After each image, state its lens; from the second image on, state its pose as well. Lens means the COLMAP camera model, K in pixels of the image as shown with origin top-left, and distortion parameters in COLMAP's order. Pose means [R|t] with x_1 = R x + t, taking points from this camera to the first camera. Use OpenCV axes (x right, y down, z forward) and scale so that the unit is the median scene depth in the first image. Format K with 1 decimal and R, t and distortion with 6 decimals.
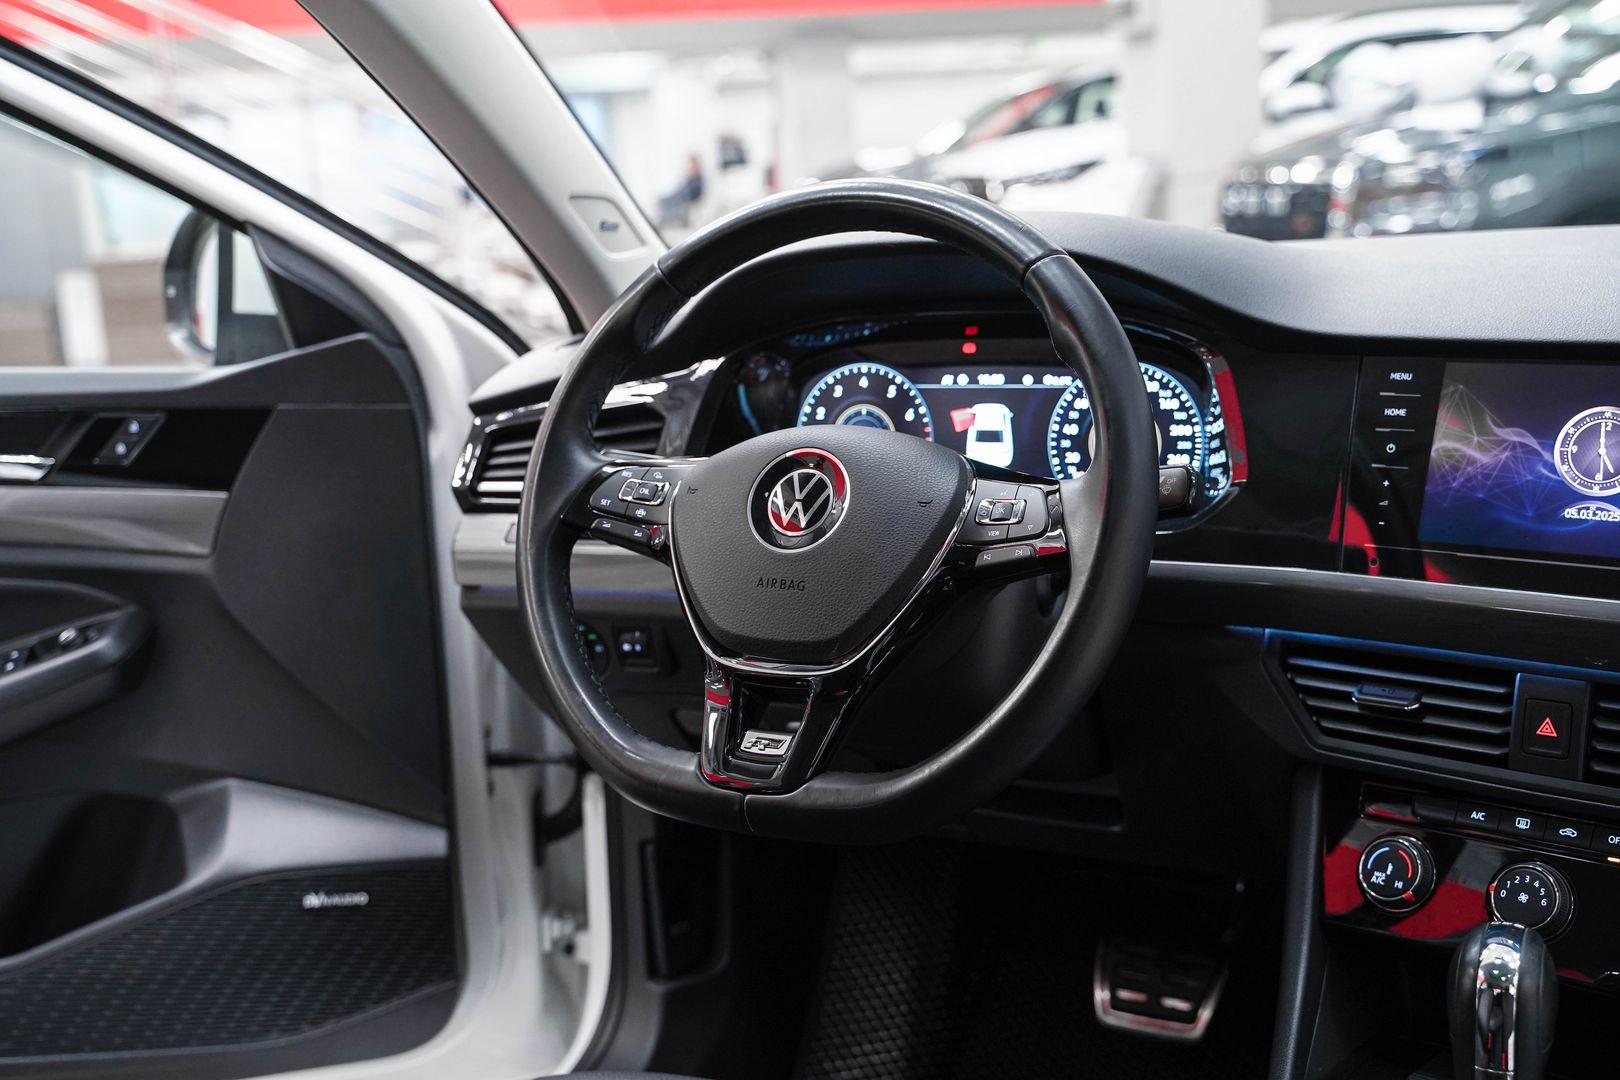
lens RADIAL K [[1857.9, 0, 810.0], [0, 1857.9, 540.0], [0, 0, 1]] dist [-0.002439, 0.033638]
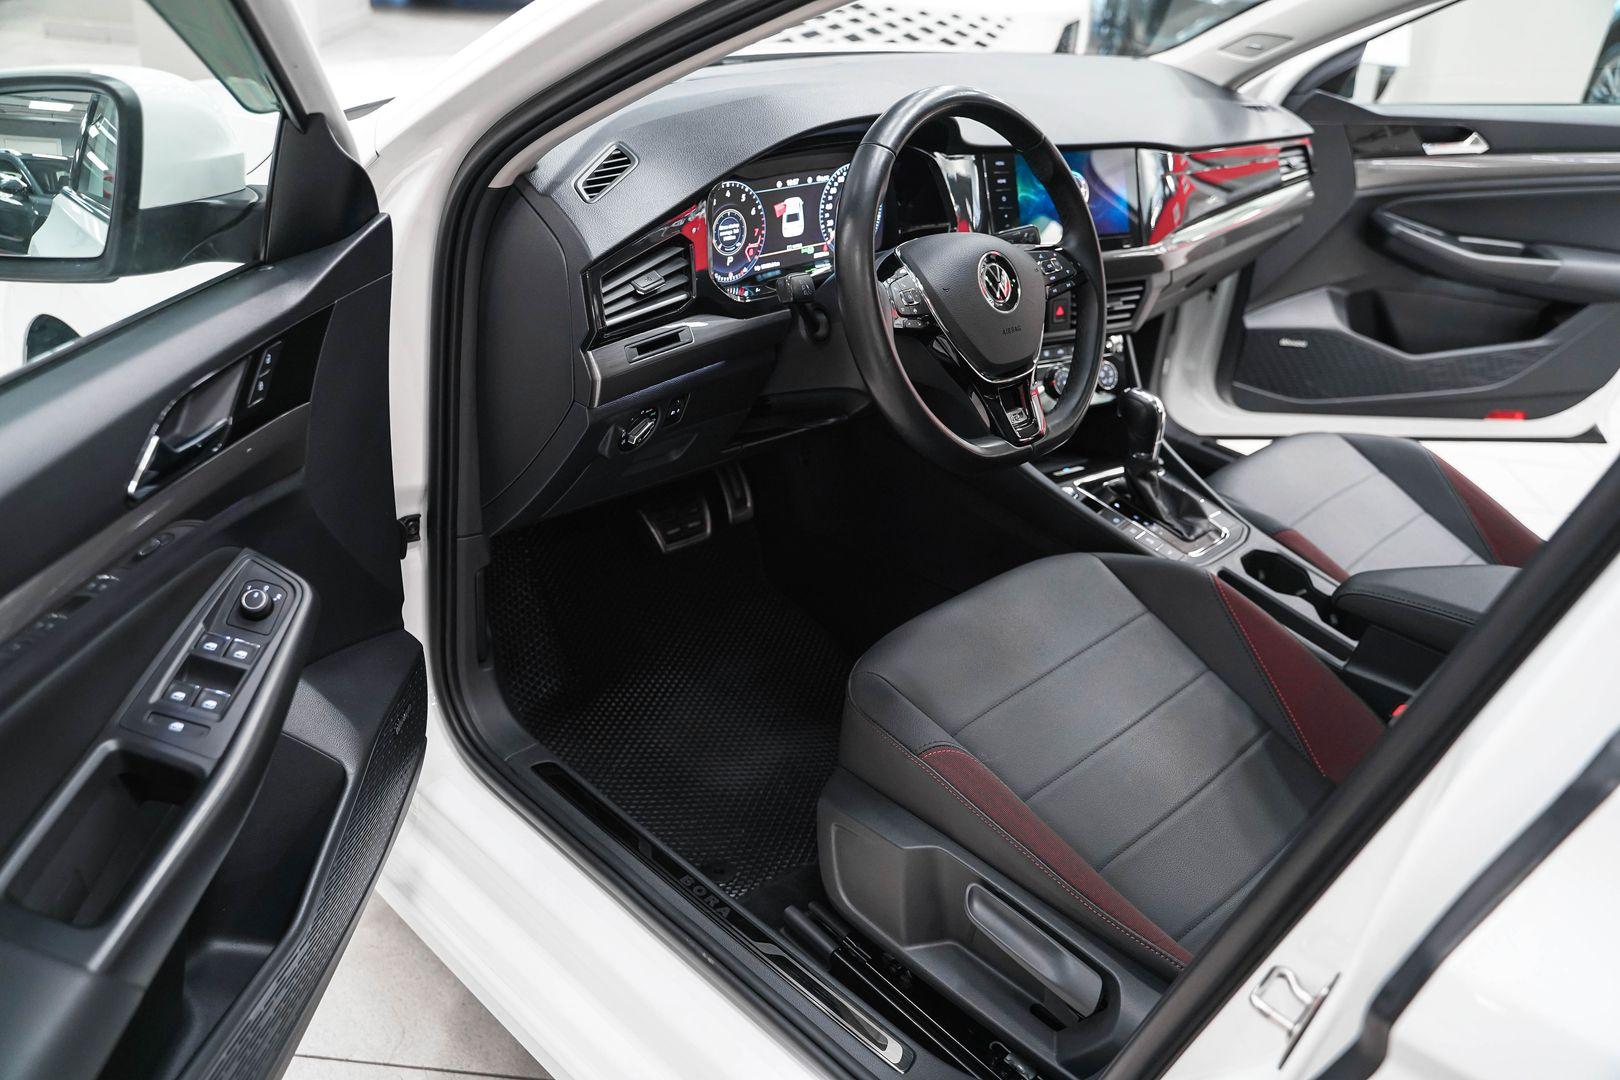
lens RADIAL K [[1299.5, 0, 810.0], [0, 1299.5, 540.0], [0, 0, 1]] dist [-0.137449, 0.140335]
pose [[0.291468, -0.386839, 0.874872, -1.015960], [0.079912, 0.921233, 0.380715, -0.229076], [-0.953237, -0.041054, 0.299423, 0.652718]]
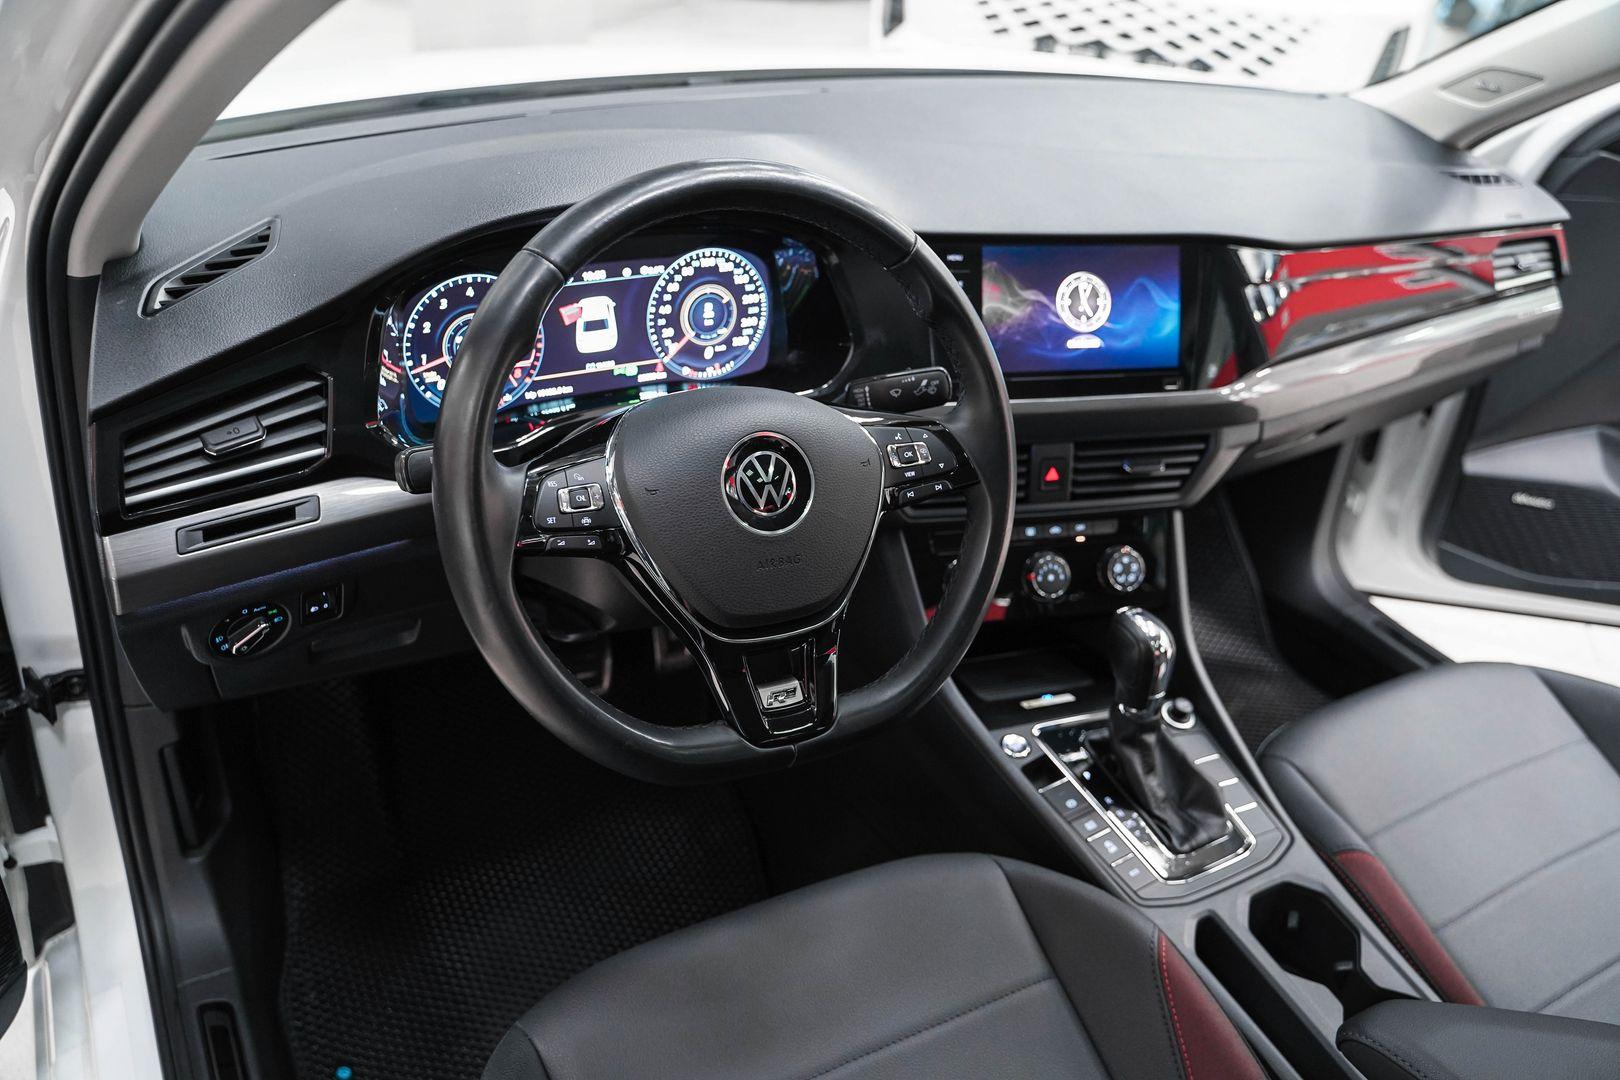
lens RADIAL K [[1299.5, 0, 810.0], [0, 1299.5, 540.0], [0, 0, 1]] dist [-0.137449, 0.140335]
pose [[0.548851, -0.339805, 0.763738, -0.485107], [0.053517, 0.926058, 0.373566, -0.225729], [-0.834205, -0.164159, 0.526453, 0.469725]]
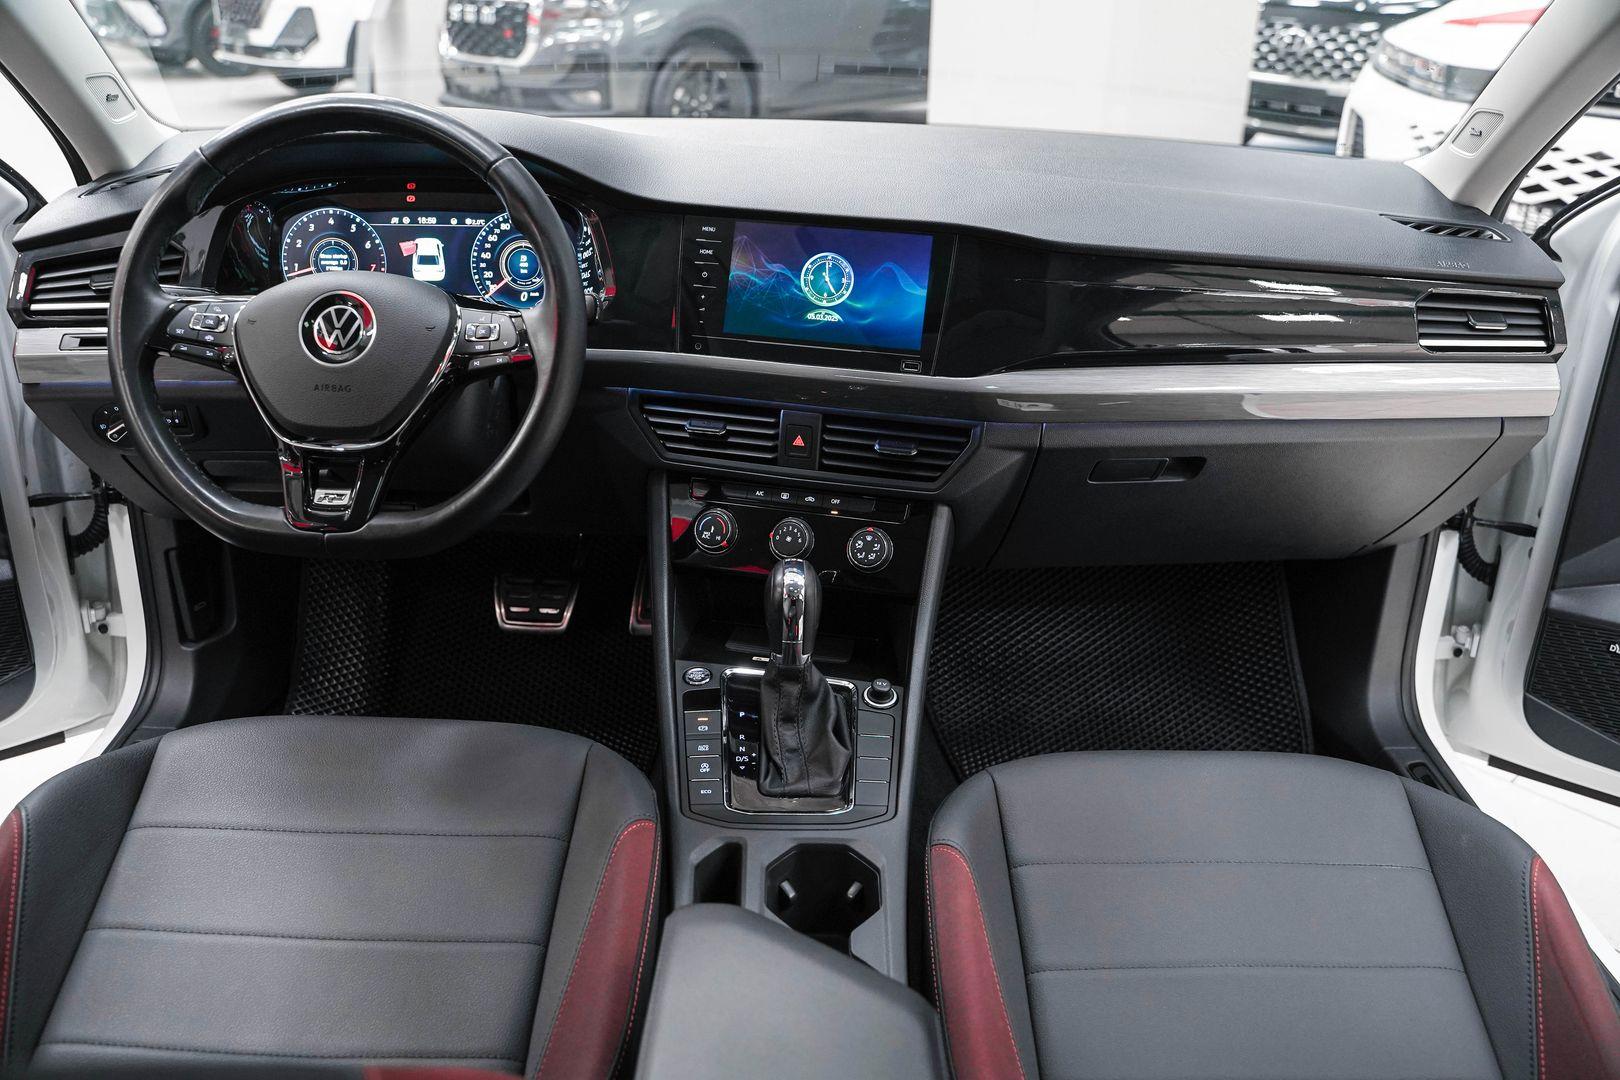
lens RADIAL K [[1299.5, 0, 810.0], [0, 1299.5, 540.0], [0, 0, 1]] dist [-0.137449, 0.140335]
pose [[0.879521, -0.116505, 0.461377, -0.131157], [0.011085, 0.974319, 0.224901, -0.065573], [-0.475730, -0.192691, 0.858225, -0.045889]]
